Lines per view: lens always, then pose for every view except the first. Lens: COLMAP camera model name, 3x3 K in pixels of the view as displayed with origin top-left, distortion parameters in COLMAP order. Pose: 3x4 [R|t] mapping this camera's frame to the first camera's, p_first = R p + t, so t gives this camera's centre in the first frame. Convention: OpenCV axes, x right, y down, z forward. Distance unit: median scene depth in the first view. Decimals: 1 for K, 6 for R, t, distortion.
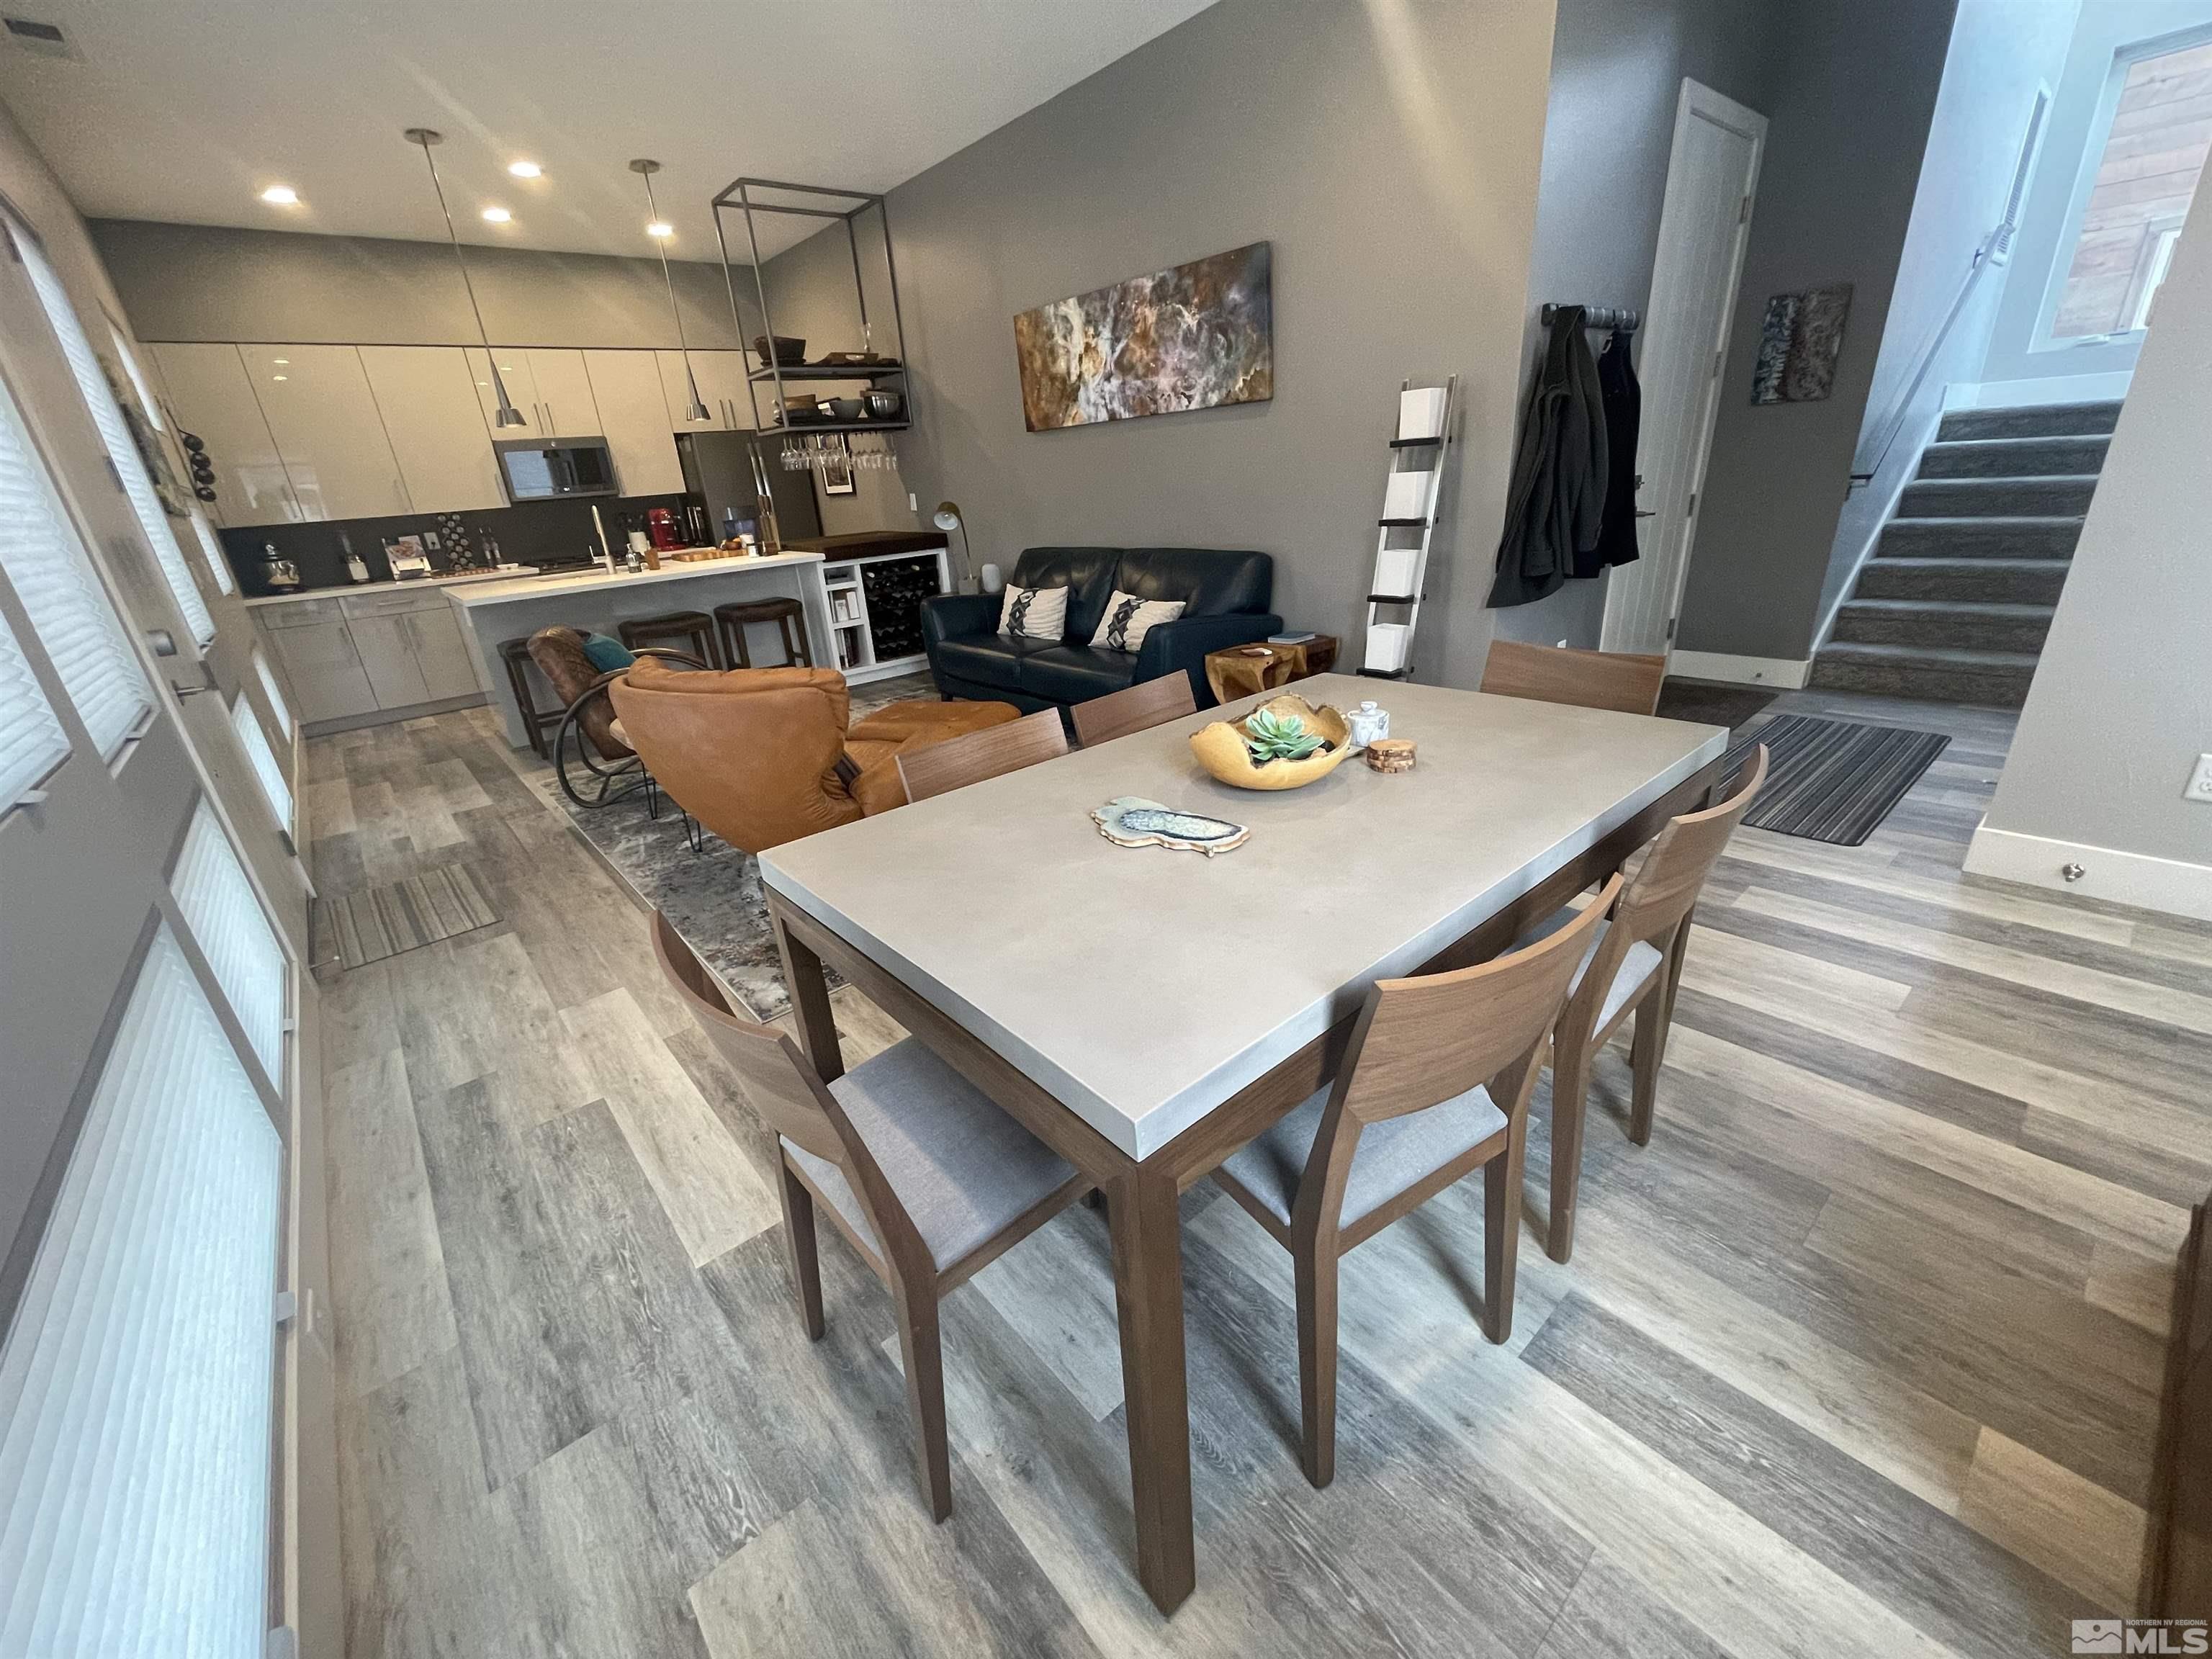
lens RADIAL K [[880.5, 0, 1088.2], [0, 880.5, 832.7], [0, 0, 1]] dist [-0.007243, 0.000121]
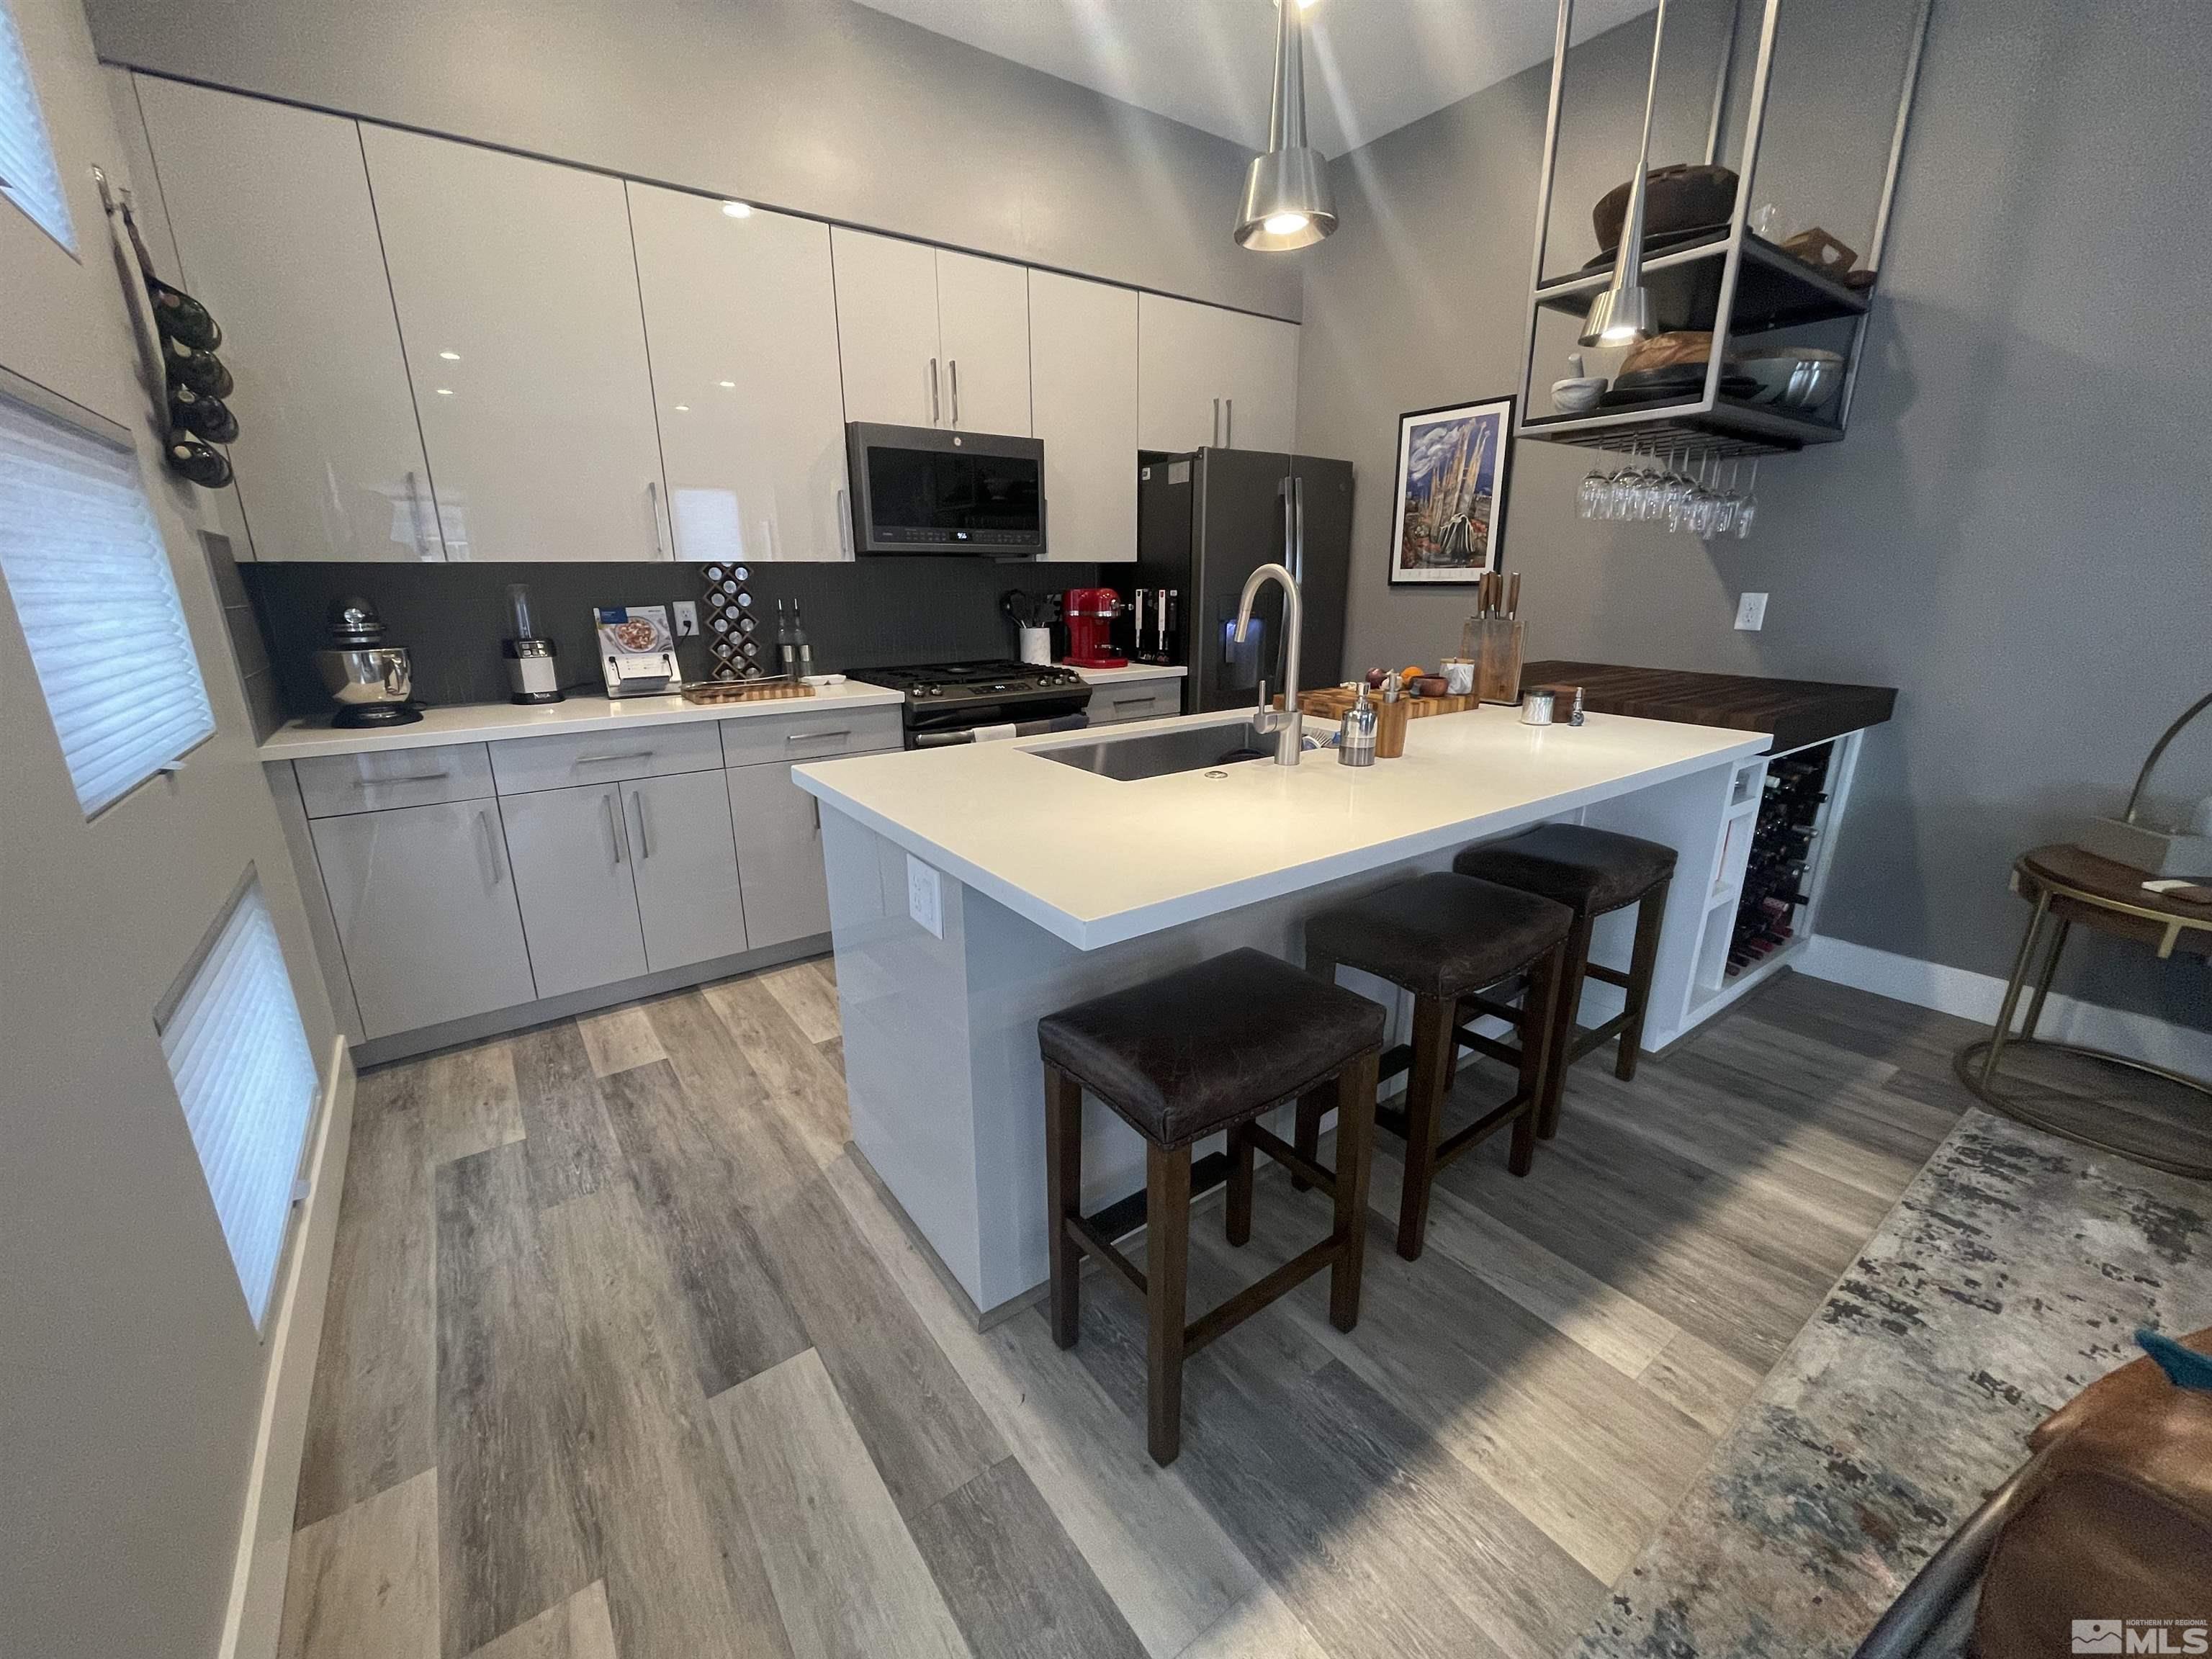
lens RADIAL K [[880.5, 0, 1088.2], [0, 880.5, 832.7], [0, 0, 1]] dist [-0.007243, 0.000121]
pose [[0.994840, 0.084367, -0.056352, -0.538524], [-0.089780, 0.990759, -0.101662, -0.205039], [0.047254, 0.106197, 0.993222, 0.595491]]
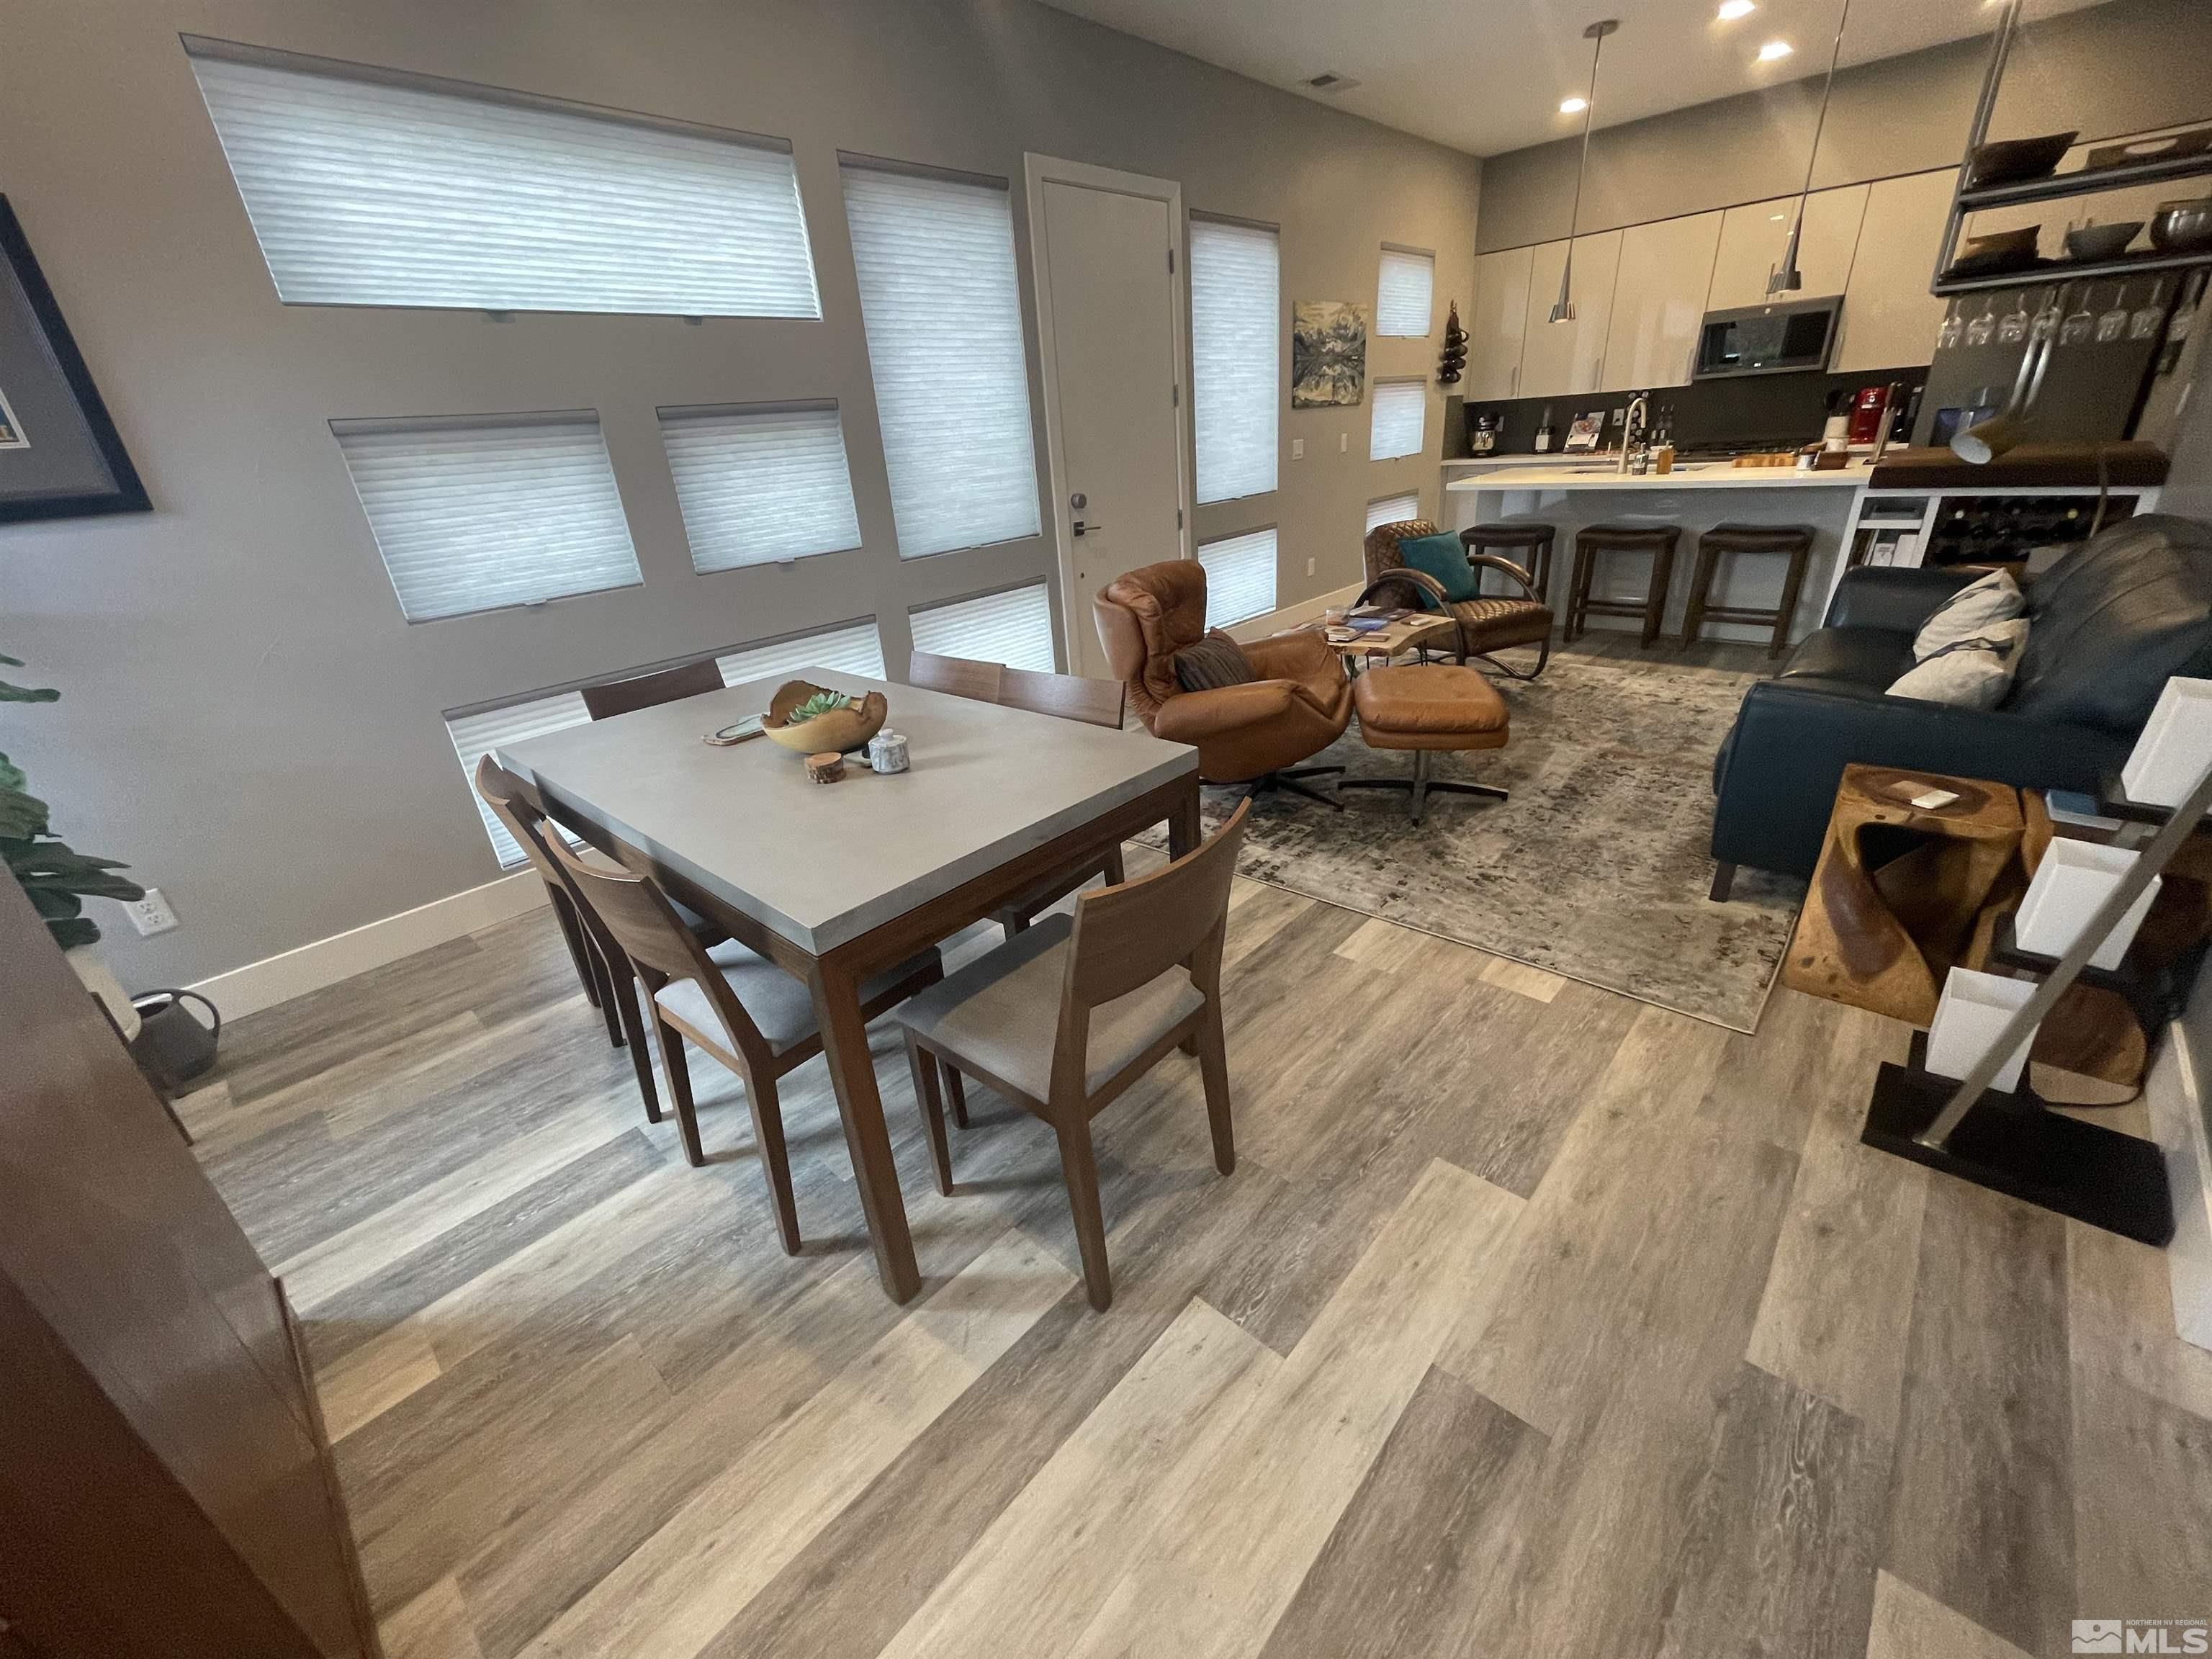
lens RADIAL K [[880.5, 0, 1088.2], [0, 880.5, 832.7], [0, 0, 1]] dist [-0.007243, 0.000121]
pose [[0.127686, 0.467544, -0.874699, 0.356695], [-0.316708, 0.854967, 0.410765, -0.148804], [0.939890, 0.224576, 0.257242, 0.261286]]
